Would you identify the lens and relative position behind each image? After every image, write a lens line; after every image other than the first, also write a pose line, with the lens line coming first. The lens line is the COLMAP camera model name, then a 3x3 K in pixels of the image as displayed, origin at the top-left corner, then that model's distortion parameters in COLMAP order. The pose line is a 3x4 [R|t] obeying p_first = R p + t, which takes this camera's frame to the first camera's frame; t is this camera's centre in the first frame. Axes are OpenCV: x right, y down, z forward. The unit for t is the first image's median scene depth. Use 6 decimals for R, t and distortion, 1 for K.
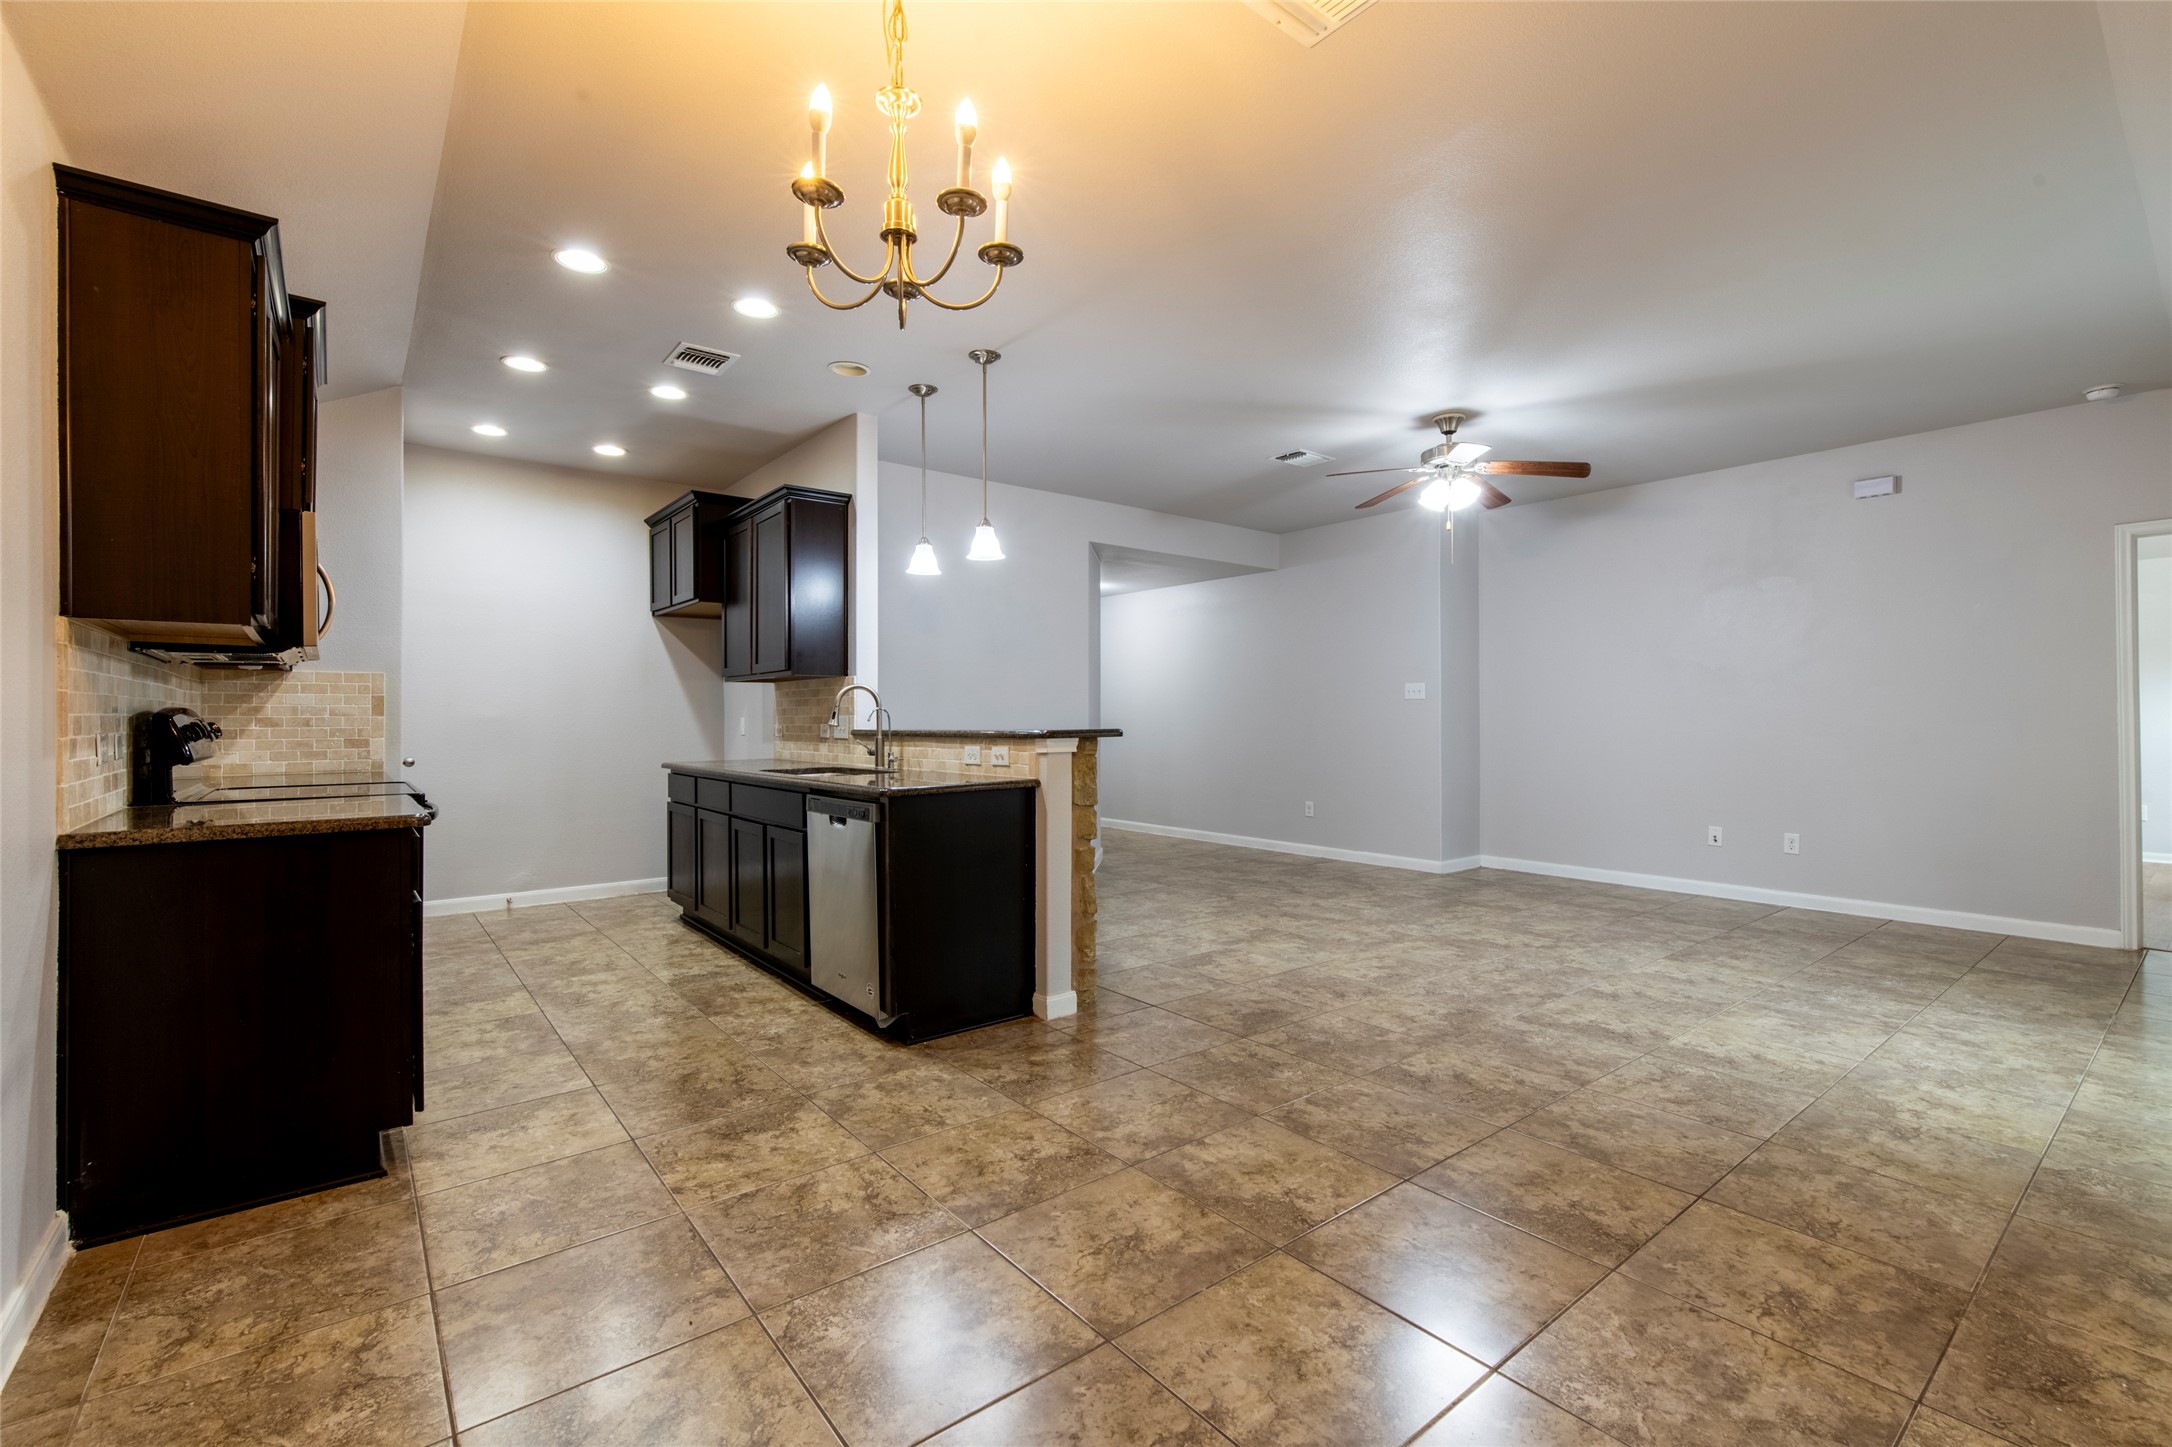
lens RADIAL K [[924.7, 0, 1085.2], [0, 924.7, 720.7], [0, 0, 1]] dist [-0.001383, -0.000399]
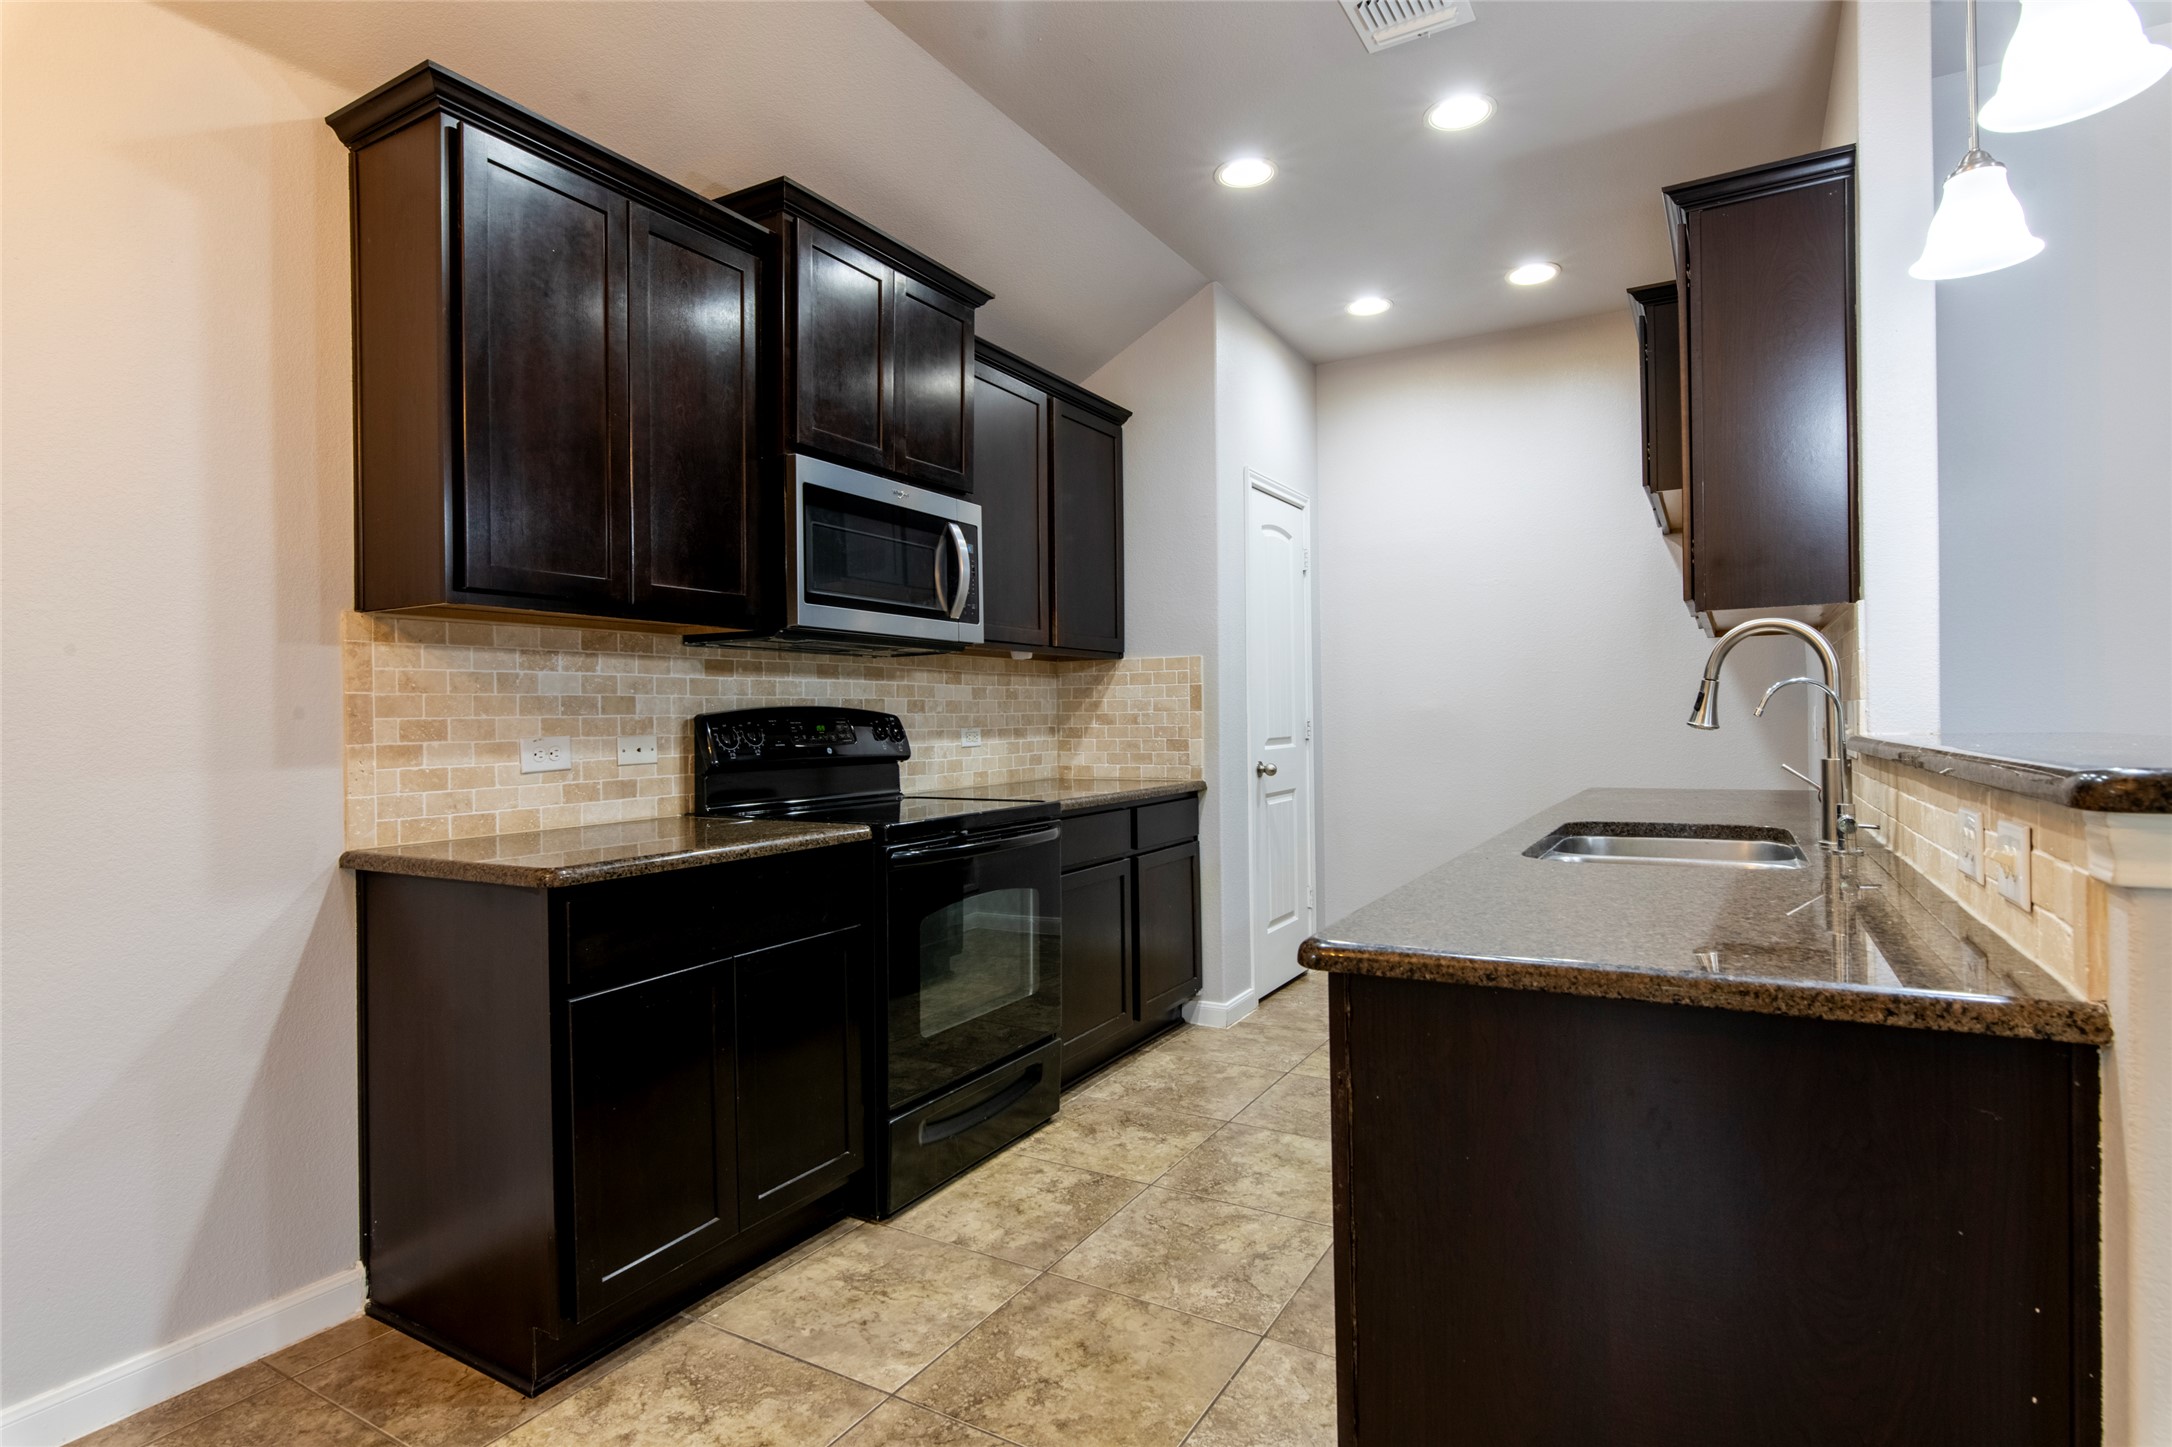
lens RADIAL K [[1099.6, 0, 1085.5], [0, 1099.6, 716.7], [0, 0, 1]] dist [-0.001040, 0.000029]
pose [[0.362880, -0.001608, -0.931835, 0.089080], [0.006357, 0.999980, 0.000750, -0.001623], [0.931814, -0.006196, 0.362883, 0.702619]]
